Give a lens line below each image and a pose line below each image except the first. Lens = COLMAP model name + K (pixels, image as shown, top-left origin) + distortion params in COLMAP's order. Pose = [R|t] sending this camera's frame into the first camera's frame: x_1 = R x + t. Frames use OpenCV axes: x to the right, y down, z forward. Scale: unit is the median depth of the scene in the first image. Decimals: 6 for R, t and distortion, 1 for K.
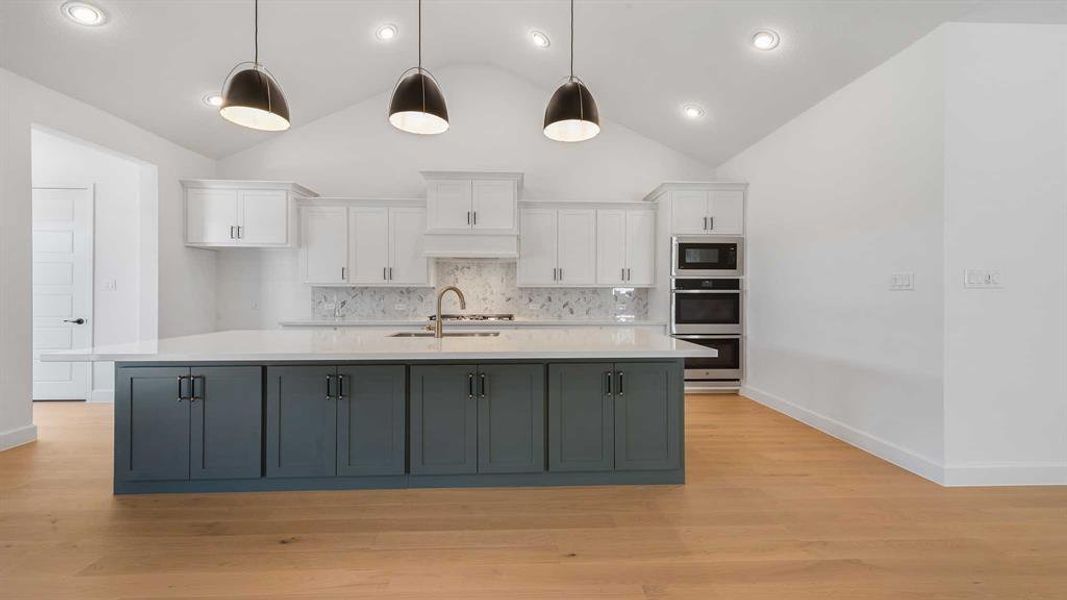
lens RADIAL K [[418.4, 0, 533.5], [0, 418.4, 300.0], [0, 0, 1]] dist [-0.000018, 0.000028]
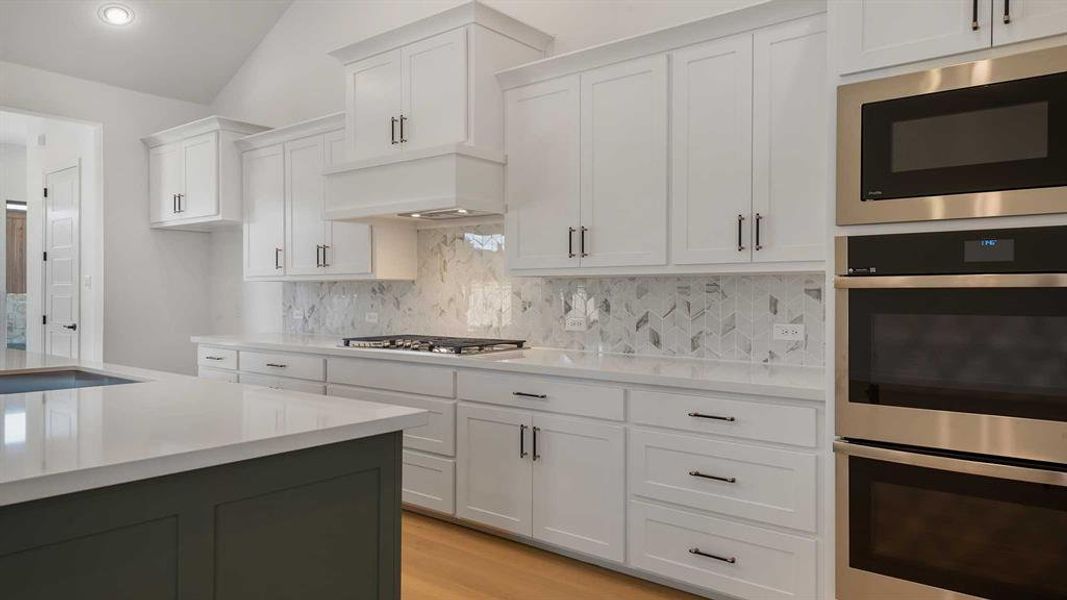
lens RADIAL K [[706.1, 0, 533.5], [0, 706.1, 300.0], [0, 0, 1]] dist [0.001717, -0.000168]
pose [[0.751592, 0.005268, -0.659607, 0.462233], [-0.009149, 0.999955, -0.002438, -0.006206], [0.659564, 0.007867, 0.751607, 0.488267]]
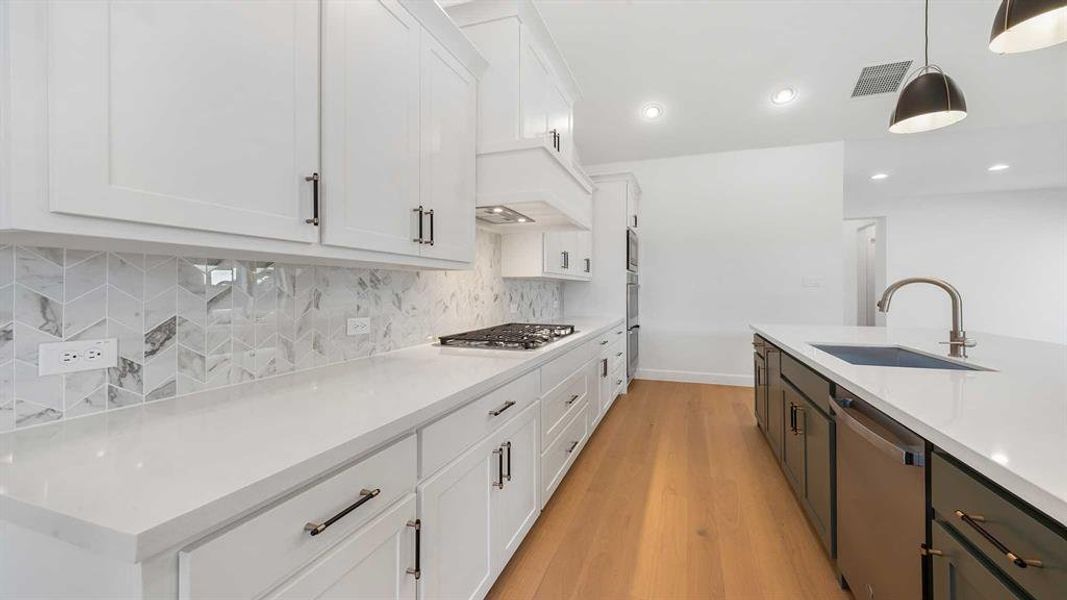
lens RADIAL K [[418.4, 0, 533.5], [0, 418.4, 300.0], [0, 0, 1]] dist [-0.000018, 0.000028]
pose [[0.370246, -0.024414, 0.928613, -0.616519], [0.013811, 0.999689, 0.020776, -0.010416], [-0.928831, 0.005133, 0.370468, 0.797072]]
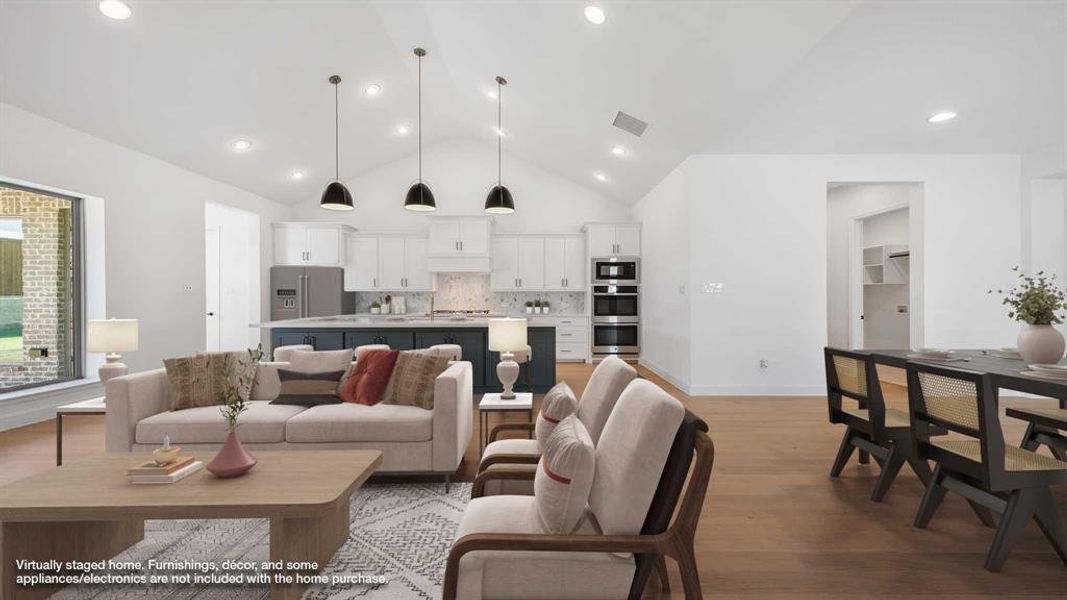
lens RADIAL K [[418.4, 0, 533.5], [0, 418.4, 300.0], [0, 0, 1]] dist [-0.000018, 0.000028]
pose [[0.999420, -0.001756, -0.034010, 0.163133], [0.001573, 0.999984, -0.005425, 0.007643], [0.034019, 0.005369, 0.999407, -0.475119]]
